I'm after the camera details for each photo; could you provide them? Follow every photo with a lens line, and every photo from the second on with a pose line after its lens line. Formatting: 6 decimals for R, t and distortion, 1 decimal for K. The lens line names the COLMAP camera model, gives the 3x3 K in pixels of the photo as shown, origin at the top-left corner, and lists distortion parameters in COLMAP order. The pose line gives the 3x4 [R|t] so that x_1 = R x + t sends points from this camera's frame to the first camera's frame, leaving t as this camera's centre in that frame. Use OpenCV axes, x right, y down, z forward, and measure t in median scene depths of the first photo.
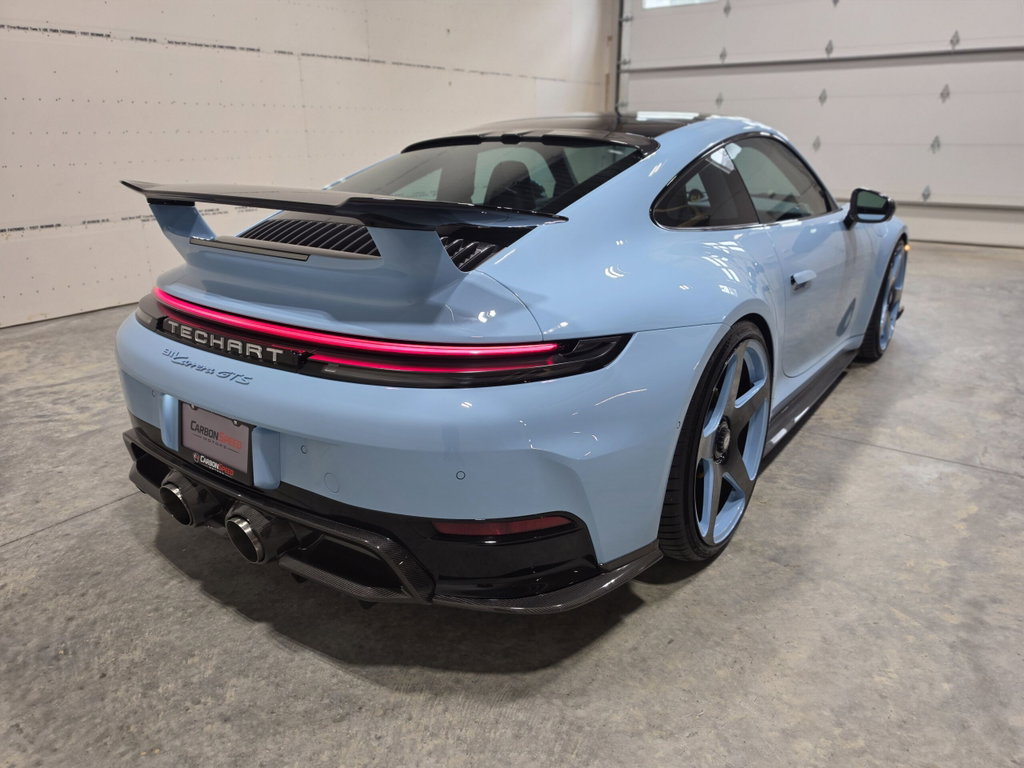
lens RADIAL K [[730.4, 0, 502.4], [0, 730.4, 383.3], [0, 0, 1]] dist [0.080286, -0.117645]
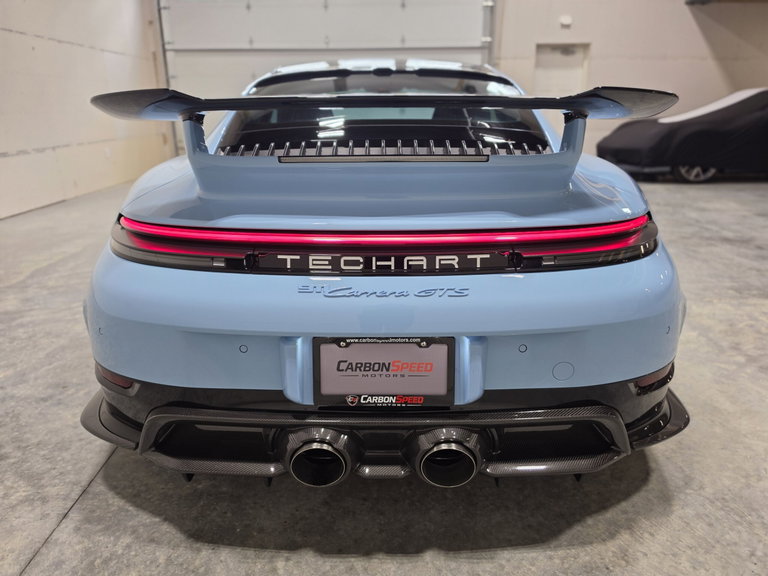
lens RADIAL K [[558.5, 0, 384.7], [0, 558.5, 270.6], [0, 0, 1]] dist [-0.000006, -0.002812]
pose [[0.798572, -0.169375, 0.577576, -0.773662], [0.195803, 0.980499, 0.016811, -0.057689], [-0.569160, 0.099666, 0.816164, 0.435643]]
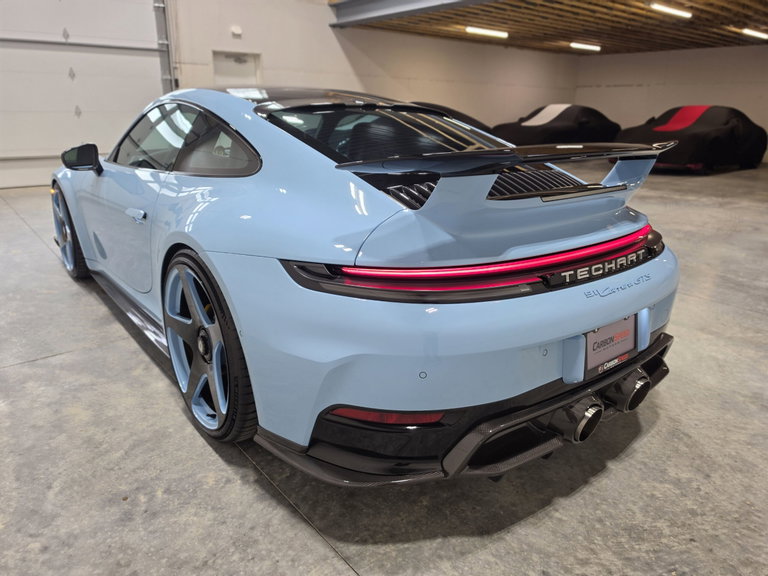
lens RADIAL K [[541.8, 0, 384.0], [0, 541.8, 288.0], [0, 0, 1]] dist [0.055157, -0.074959]
pose [[0.235259, -0.298872, 0.924840, -1.335099], [0.301248, 0.927110, 0.222975, -0.341417], [-0.924069, 0.226149, 0.308146, 1.065535]]
